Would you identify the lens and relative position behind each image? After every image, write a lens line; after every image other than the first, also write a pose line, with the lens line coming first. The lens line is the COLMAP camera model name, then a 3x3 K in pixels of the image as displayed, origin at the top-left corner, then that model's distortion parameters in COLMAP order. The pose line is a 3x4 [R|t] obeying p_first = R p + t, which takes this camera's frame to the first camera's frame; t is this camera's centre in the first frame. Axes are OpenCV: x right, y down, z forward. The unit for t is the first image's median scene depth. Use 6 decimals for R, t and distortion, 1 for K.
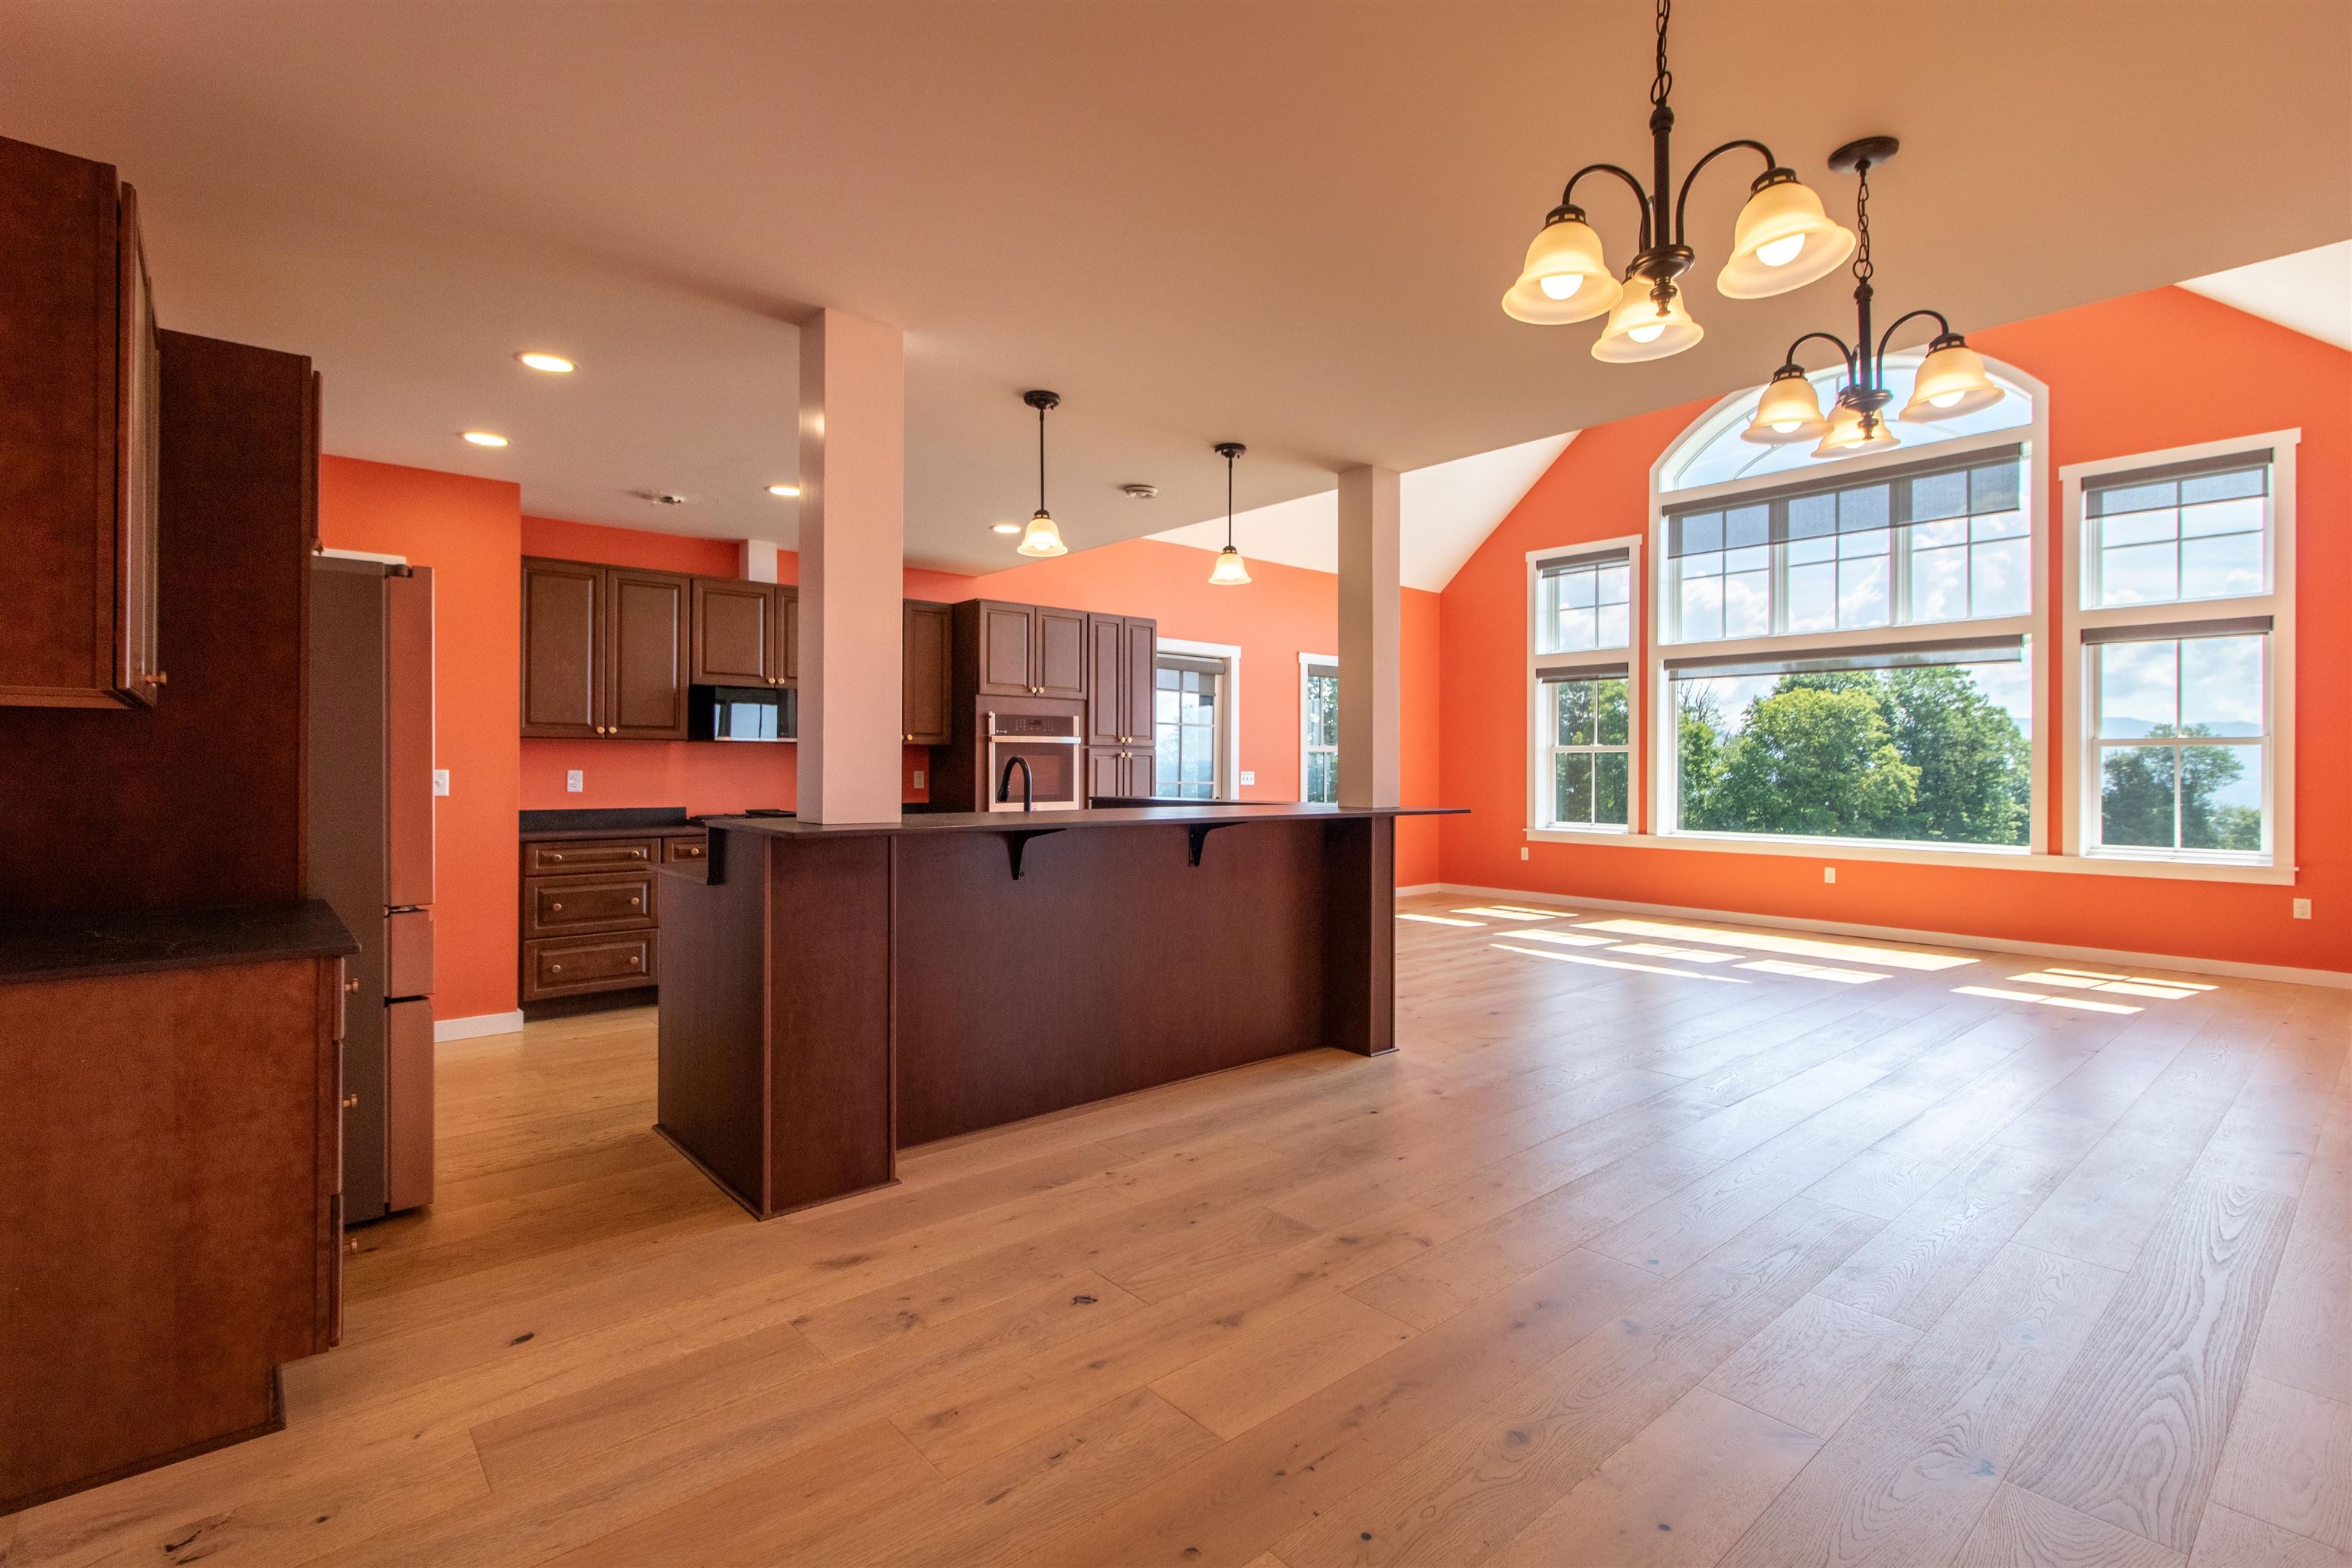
lens RADIAL K [[1105.8, 0, 1074.3], [0, 1105.8, 752.1], [0, 0, 1]] dist [0.000074, 0.000603]
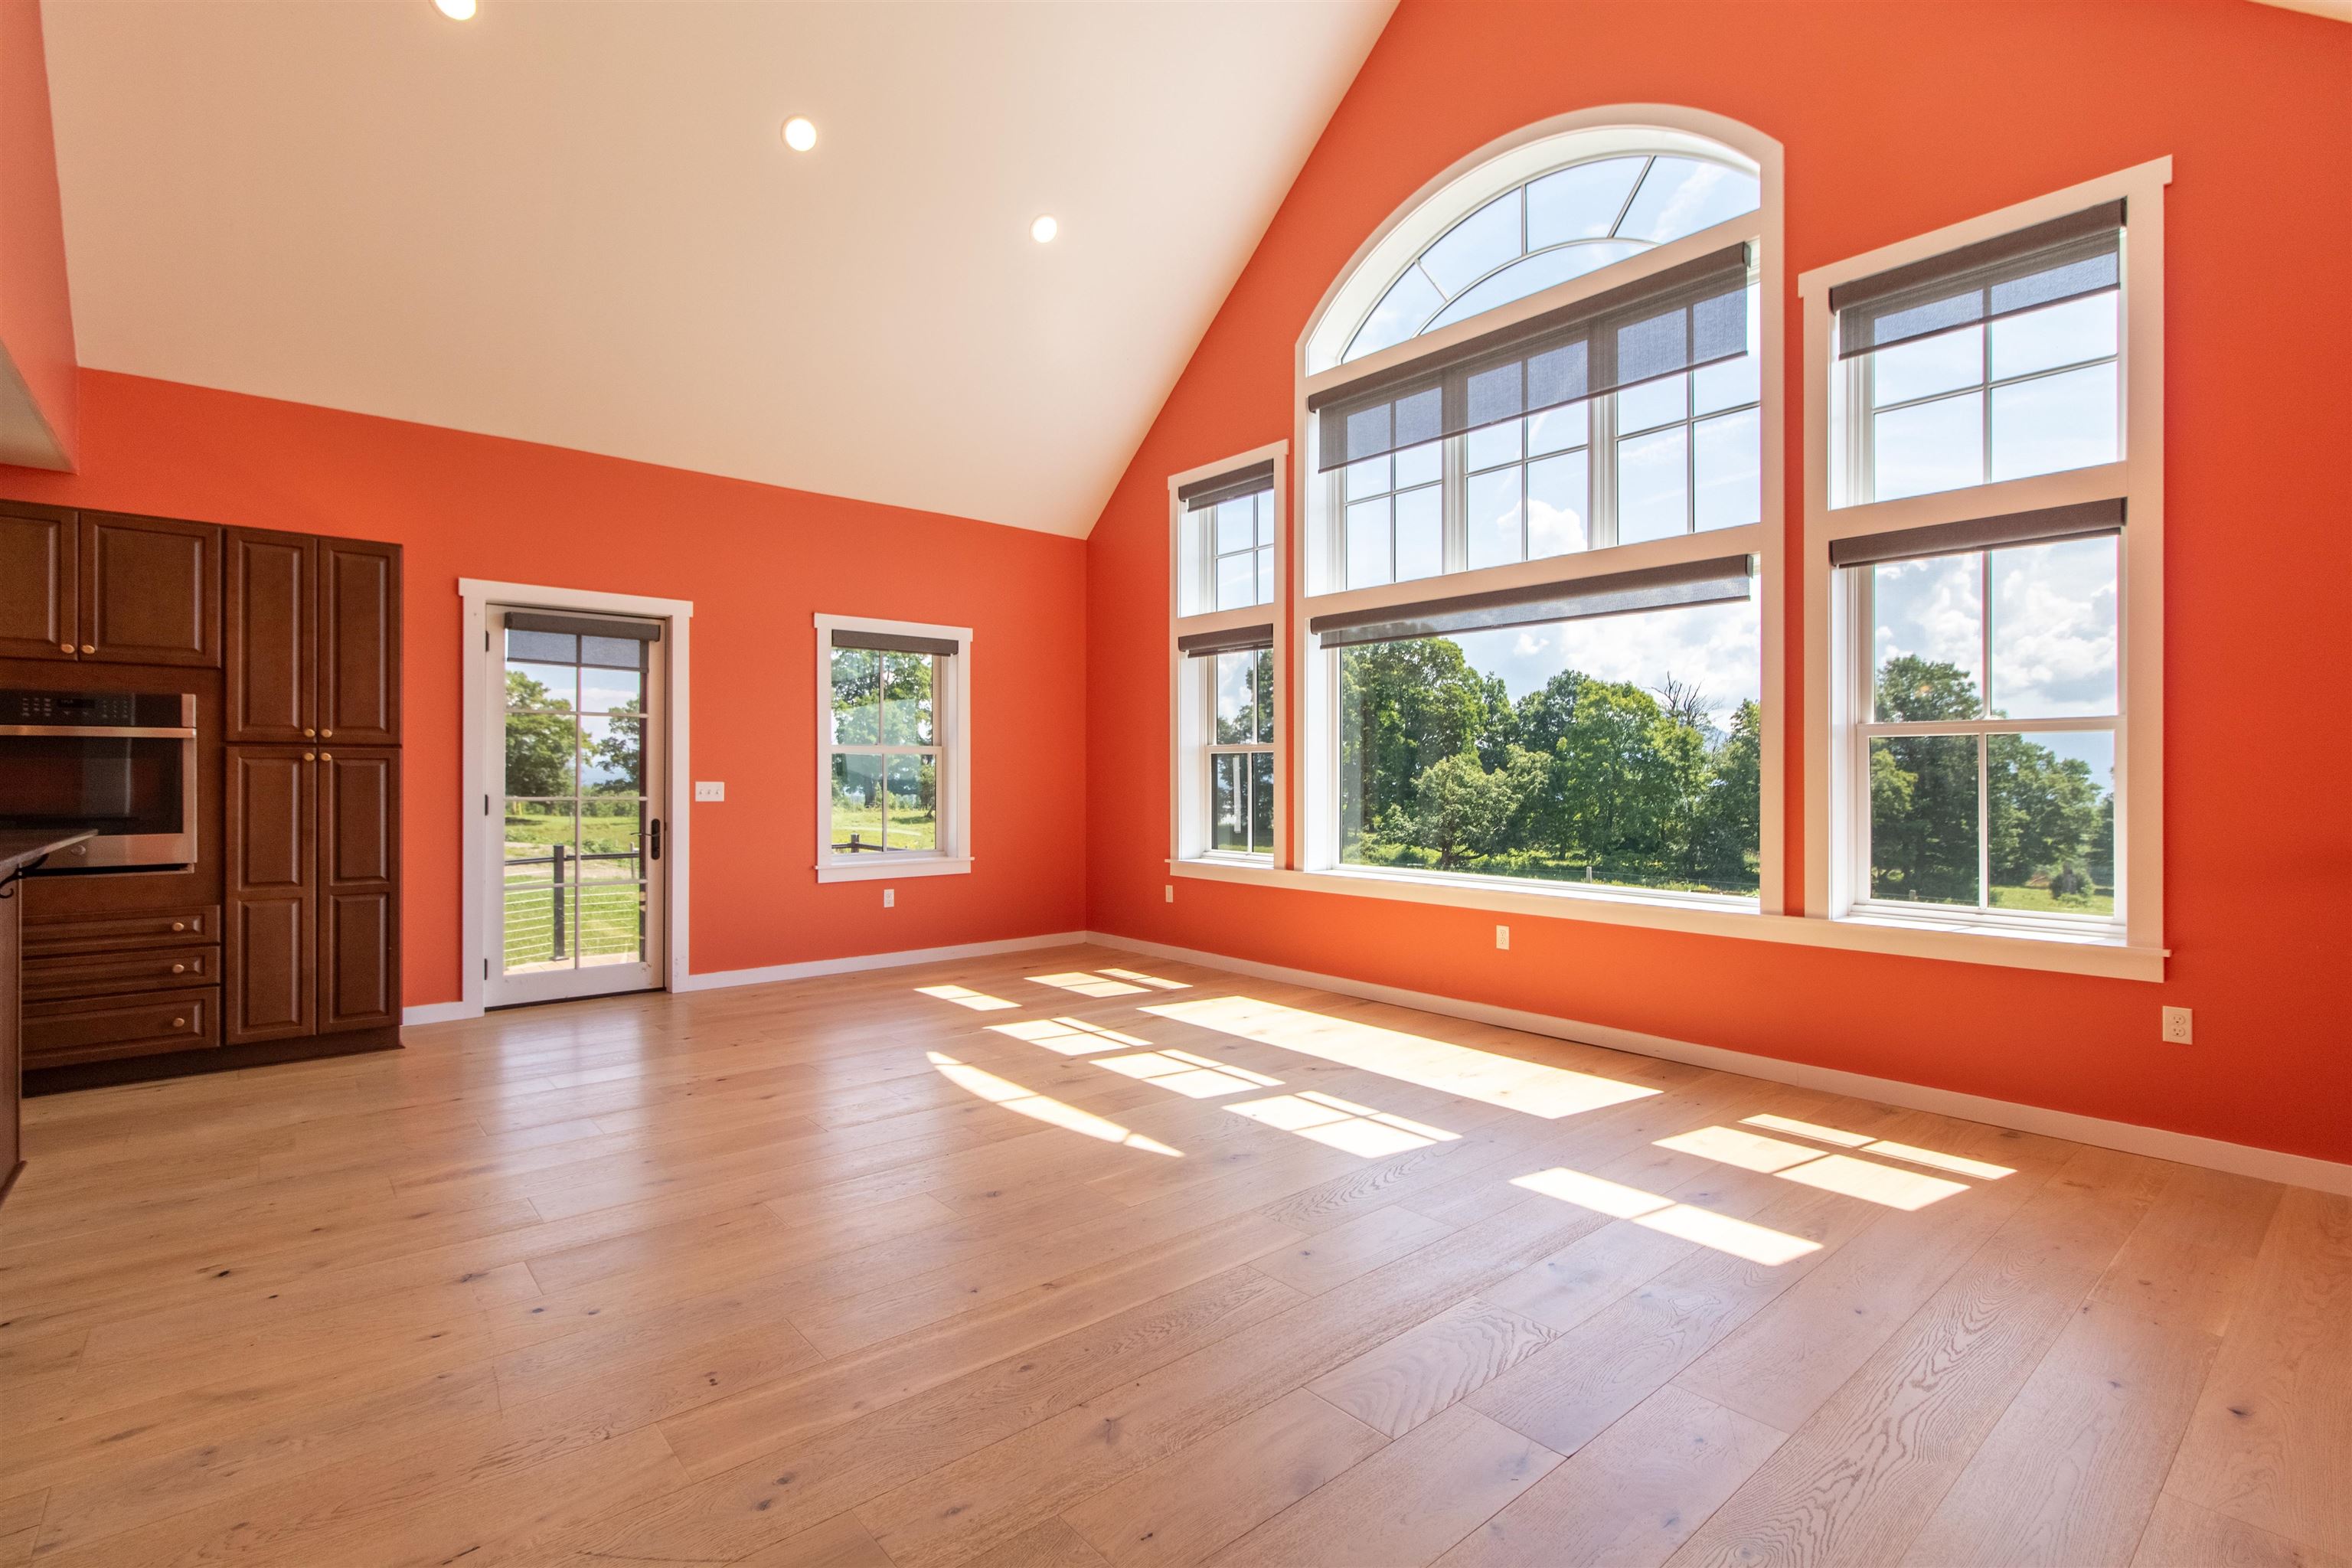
lens RADIAL K [[1105.8, 0, 1075.8], [0, 1105.8, 760.1], [0, 0, 1]] dist [0.000074, 0.000603]
pose [[0.999943, -0.004279, -0.009767, 0.461812], [0.004267, 0.999990, -0.001190, 0.006565], [0.009772, 0.001148, 0.999952, 0.361425]]
